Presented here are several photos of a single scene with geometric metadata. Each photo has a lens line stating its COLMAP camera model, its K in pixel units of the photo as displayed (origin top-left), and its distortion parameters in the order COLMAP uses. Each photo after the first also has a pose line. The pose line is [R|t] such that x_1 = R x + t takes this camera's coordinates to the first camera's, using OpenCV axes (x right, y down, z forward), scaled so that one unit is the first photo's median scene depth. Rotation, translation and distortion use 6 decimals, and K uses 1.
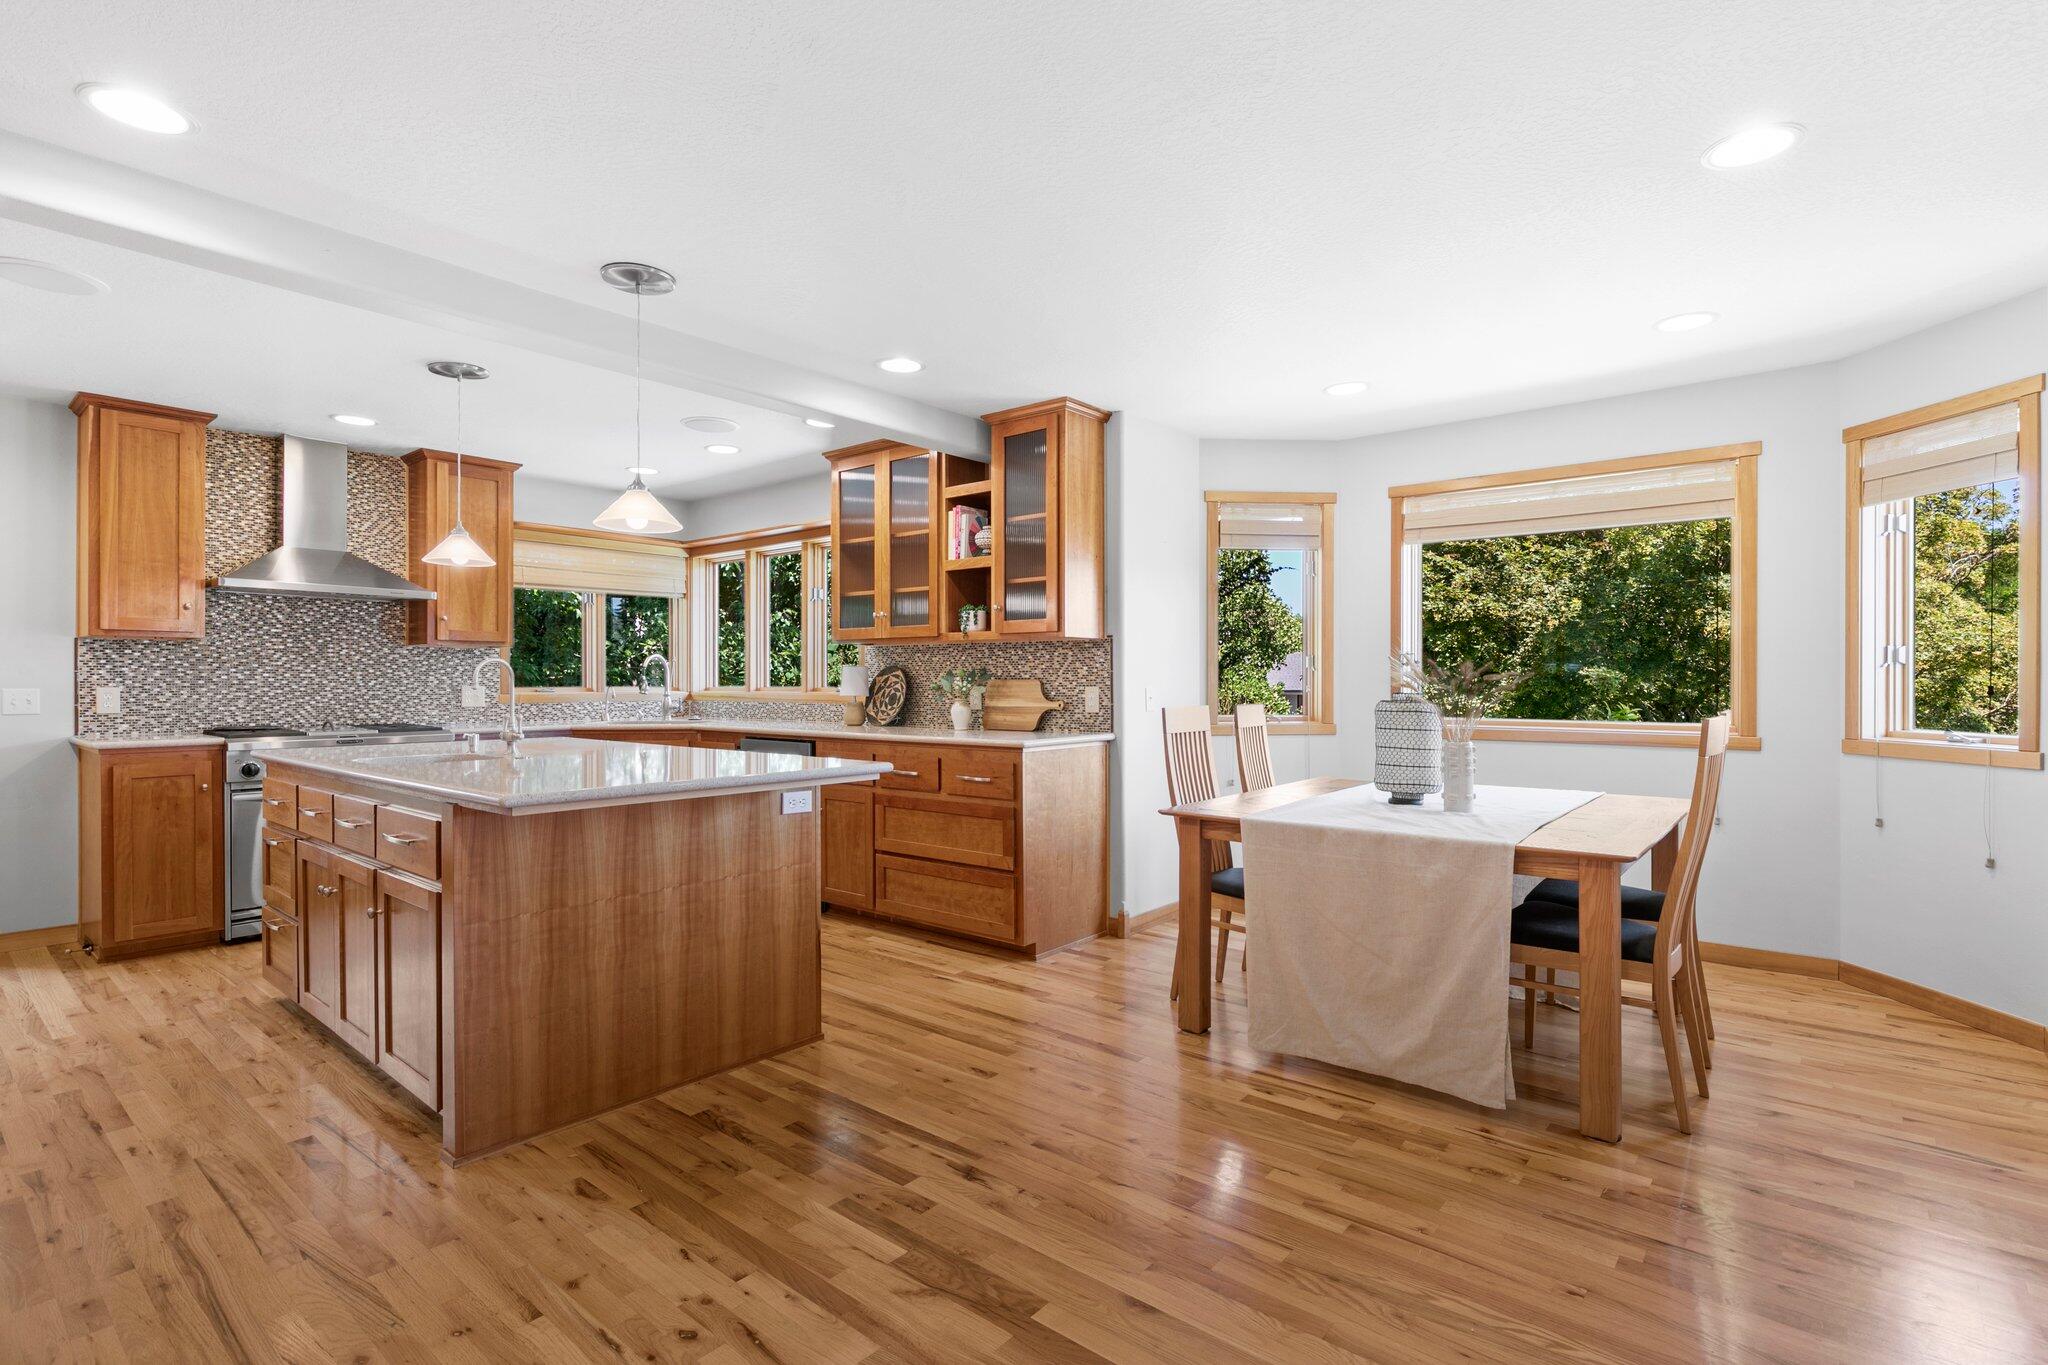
lens RADIAL K [[947.6, 0, 1040.0], [0, 947.6, 700.8], [0, 0, 1]] dist [-0.010833, 0.006177]
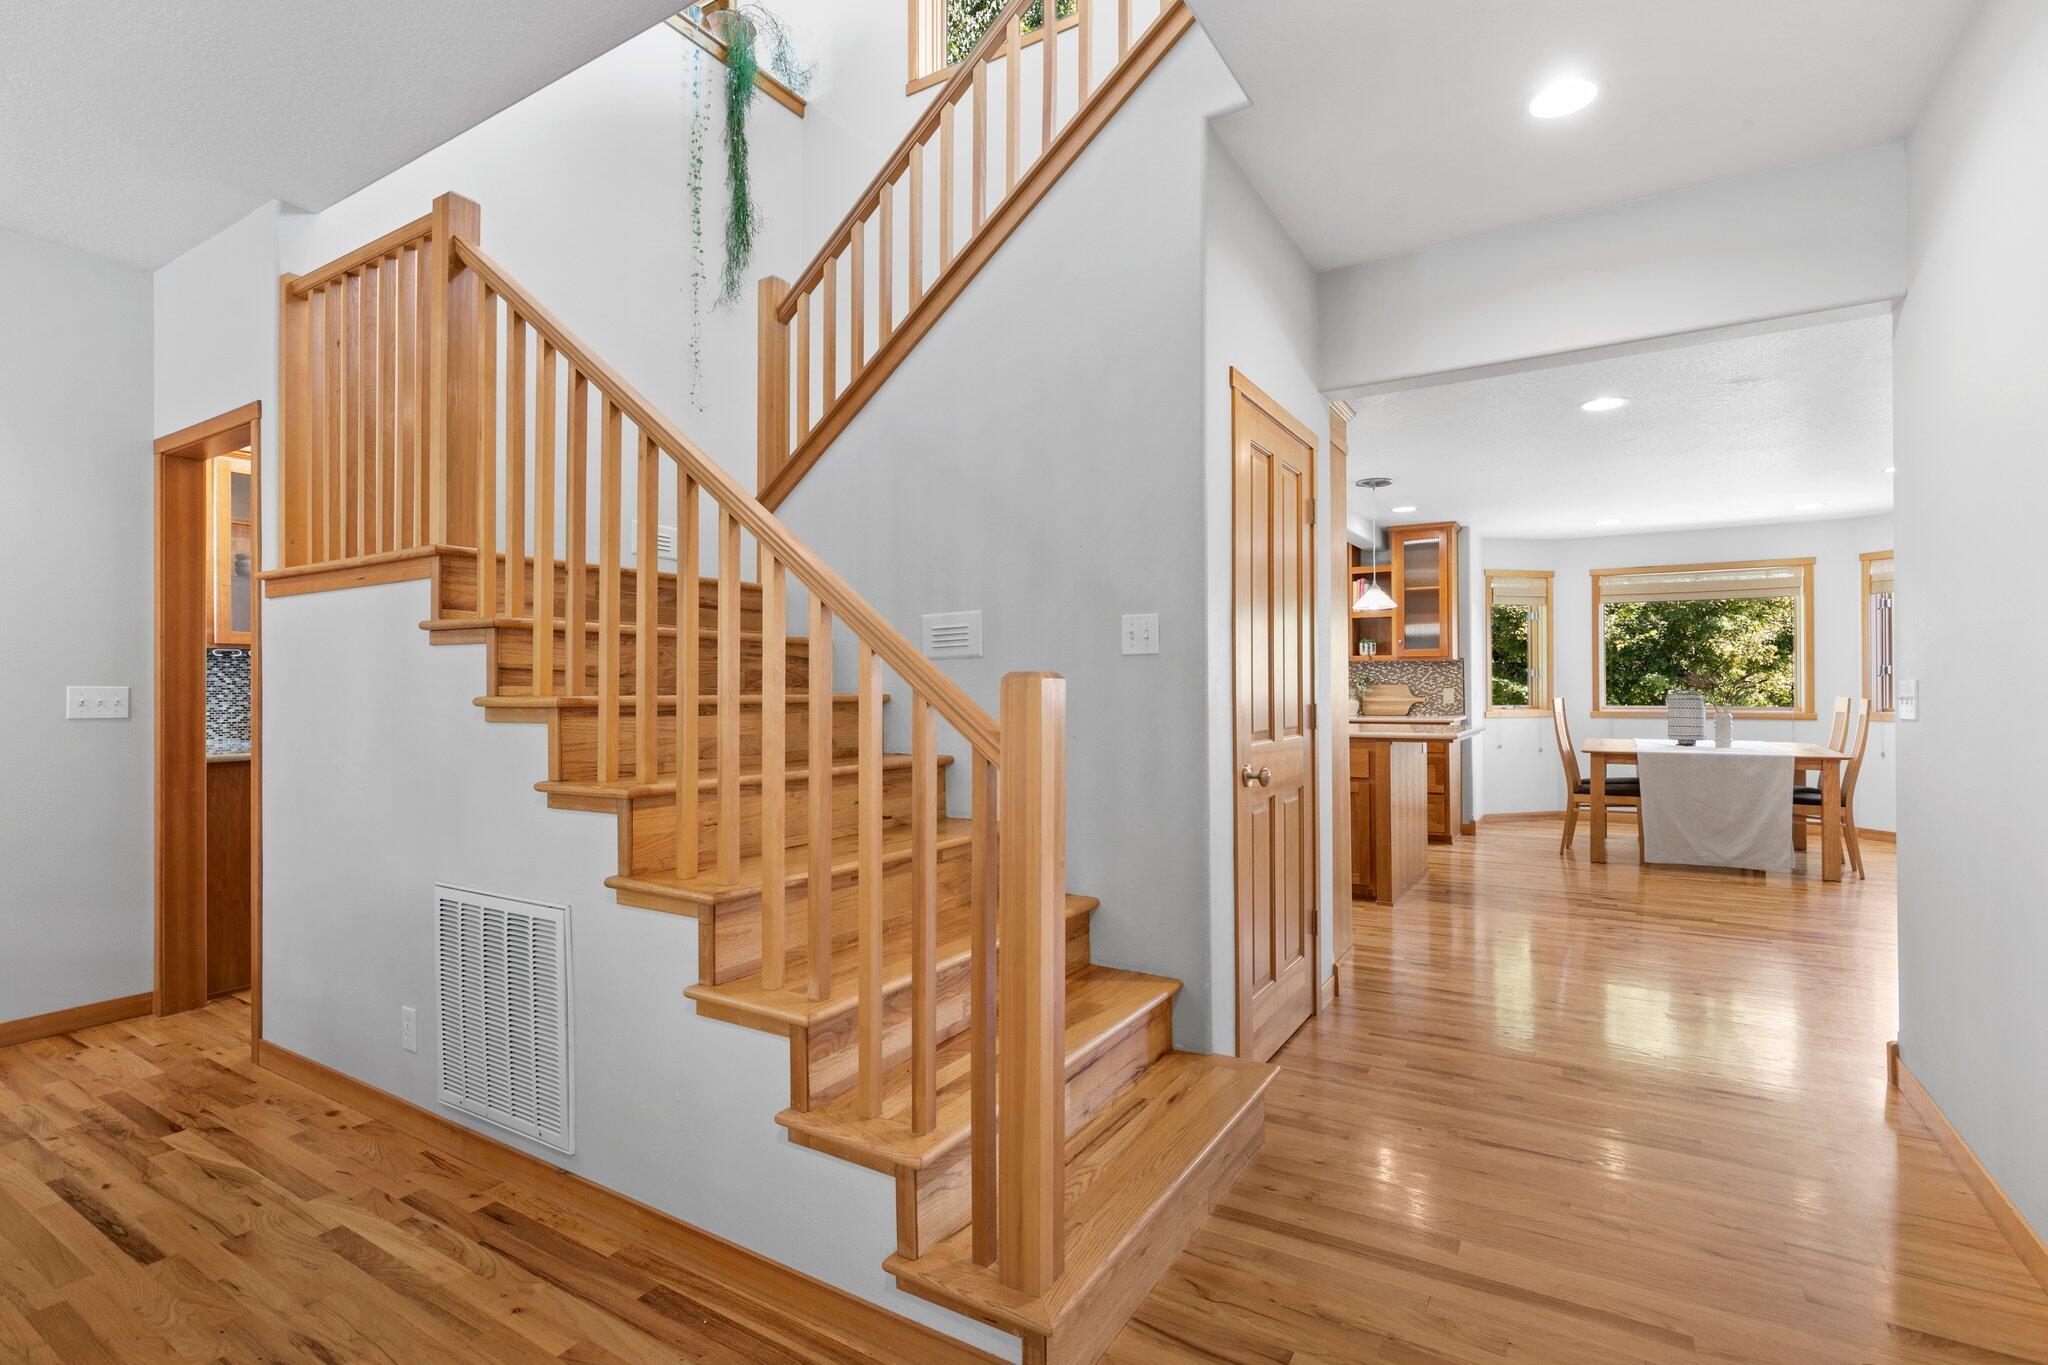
lens RADIAL K [[947.6, 0, 1036.0], [0, 947.6, 684.5], [0, 0, 1]] dist [-0.010833, 0.006177]
pose [[0.989702, -0.004483, 0.143074, -0.963911], [0.007968, 0.999685, -0.023798, 0.012814], [-0.142923, 0.024693, 0.989426, -0.588873]]
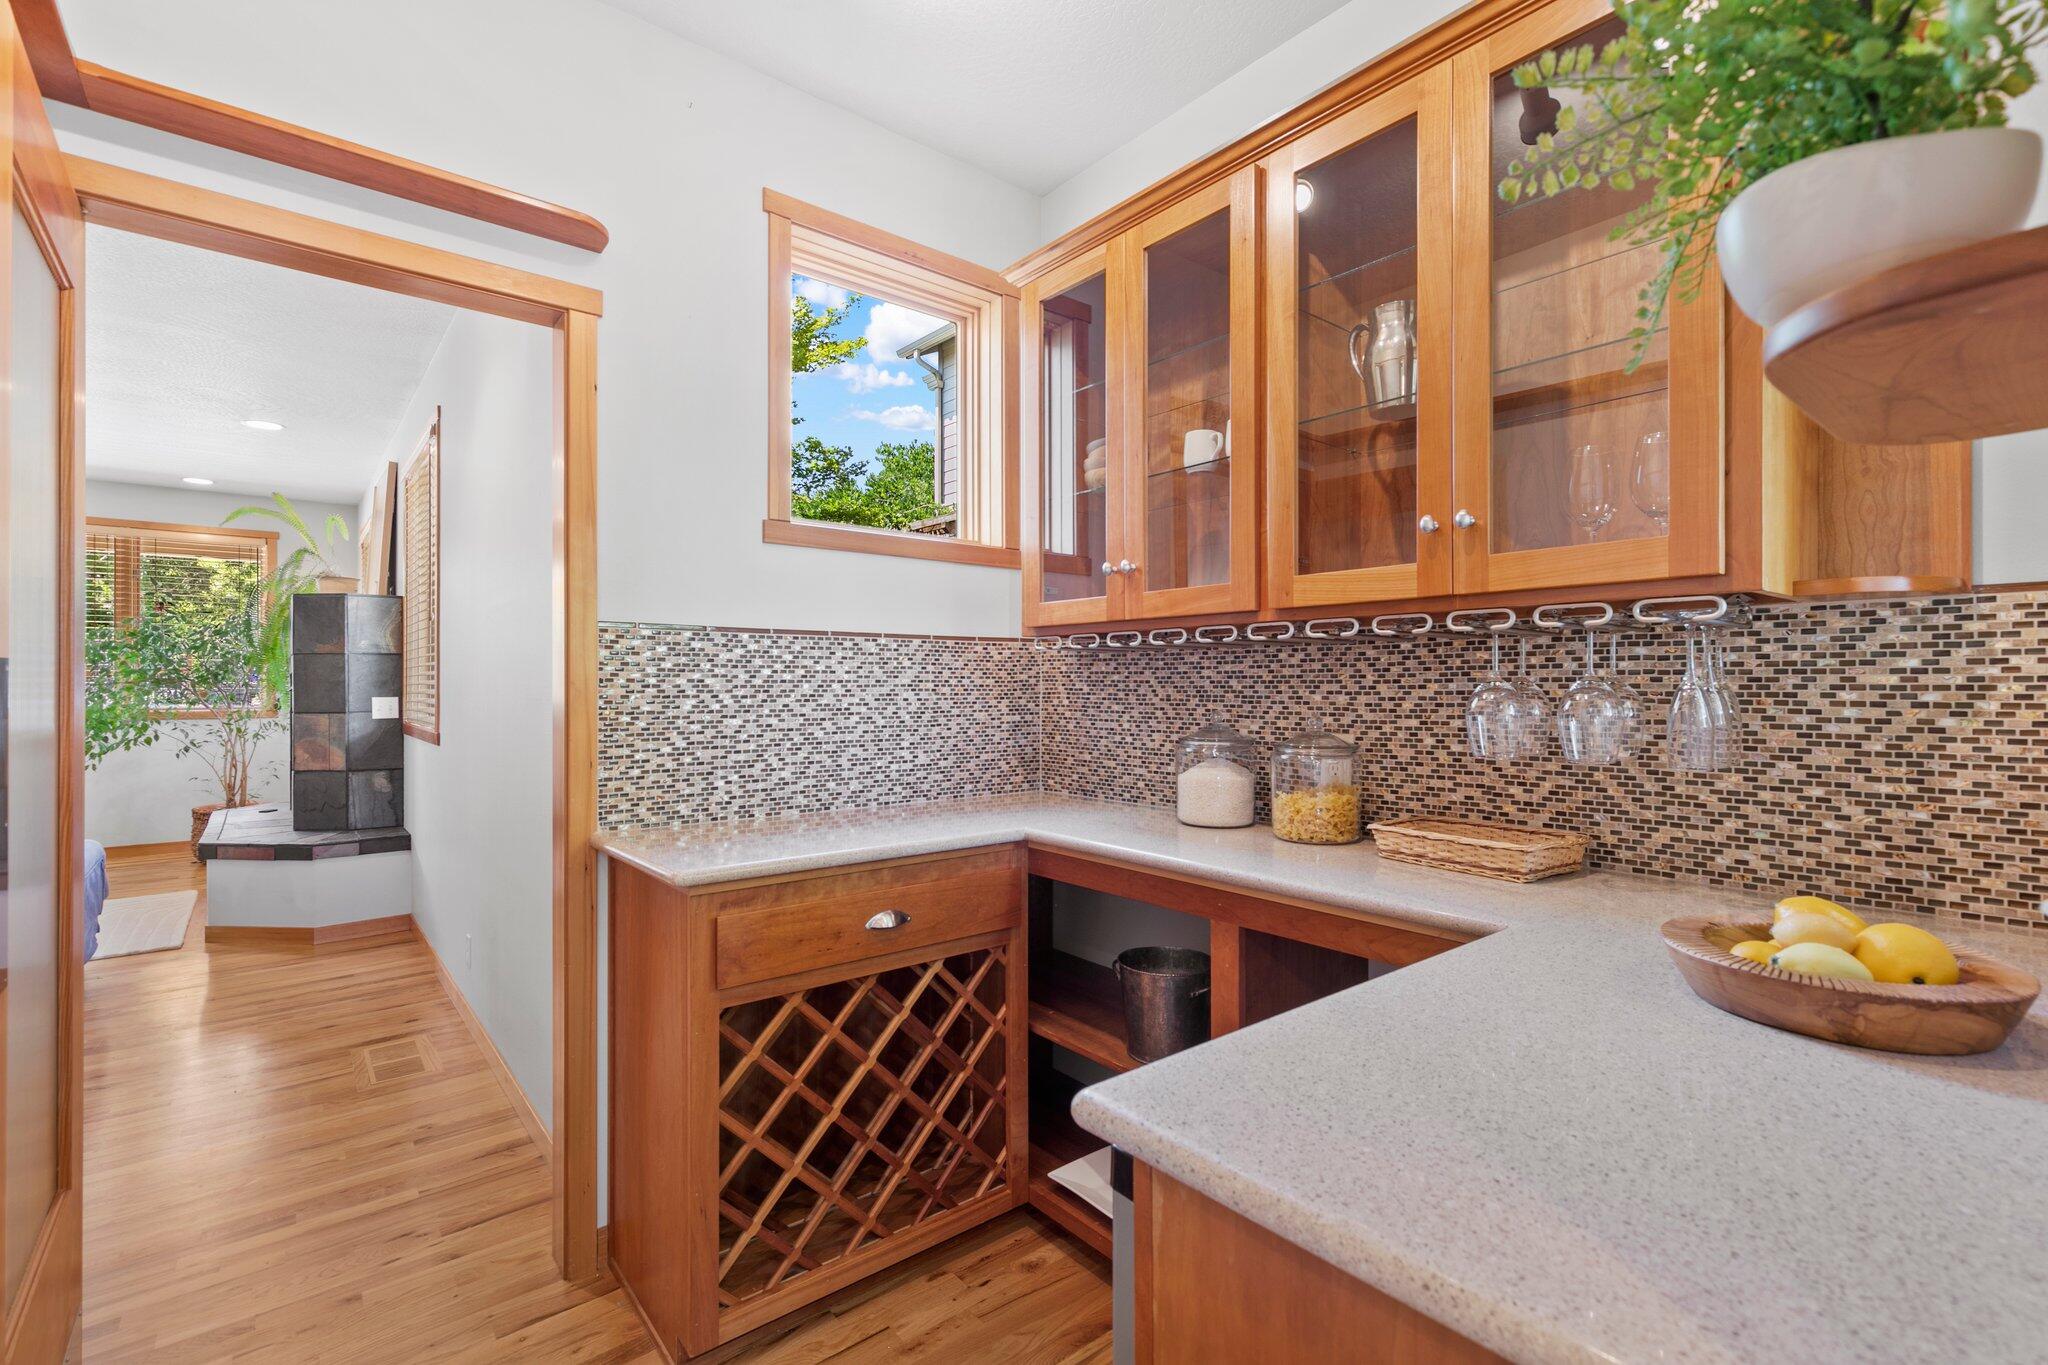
lens RADIAL K [[912.9, 0, 1028.8], [0, 912.9, 683.4], [0, 0, 1]] dist [0.008673, -0.002988]
pose [[-0.181935, 0.001294, -0.983310, -1.166621], [-0.020919, 0.999768, 0.005186, -0.032624], [0.983088, 0.021513, -0.181866, 0.652593]]
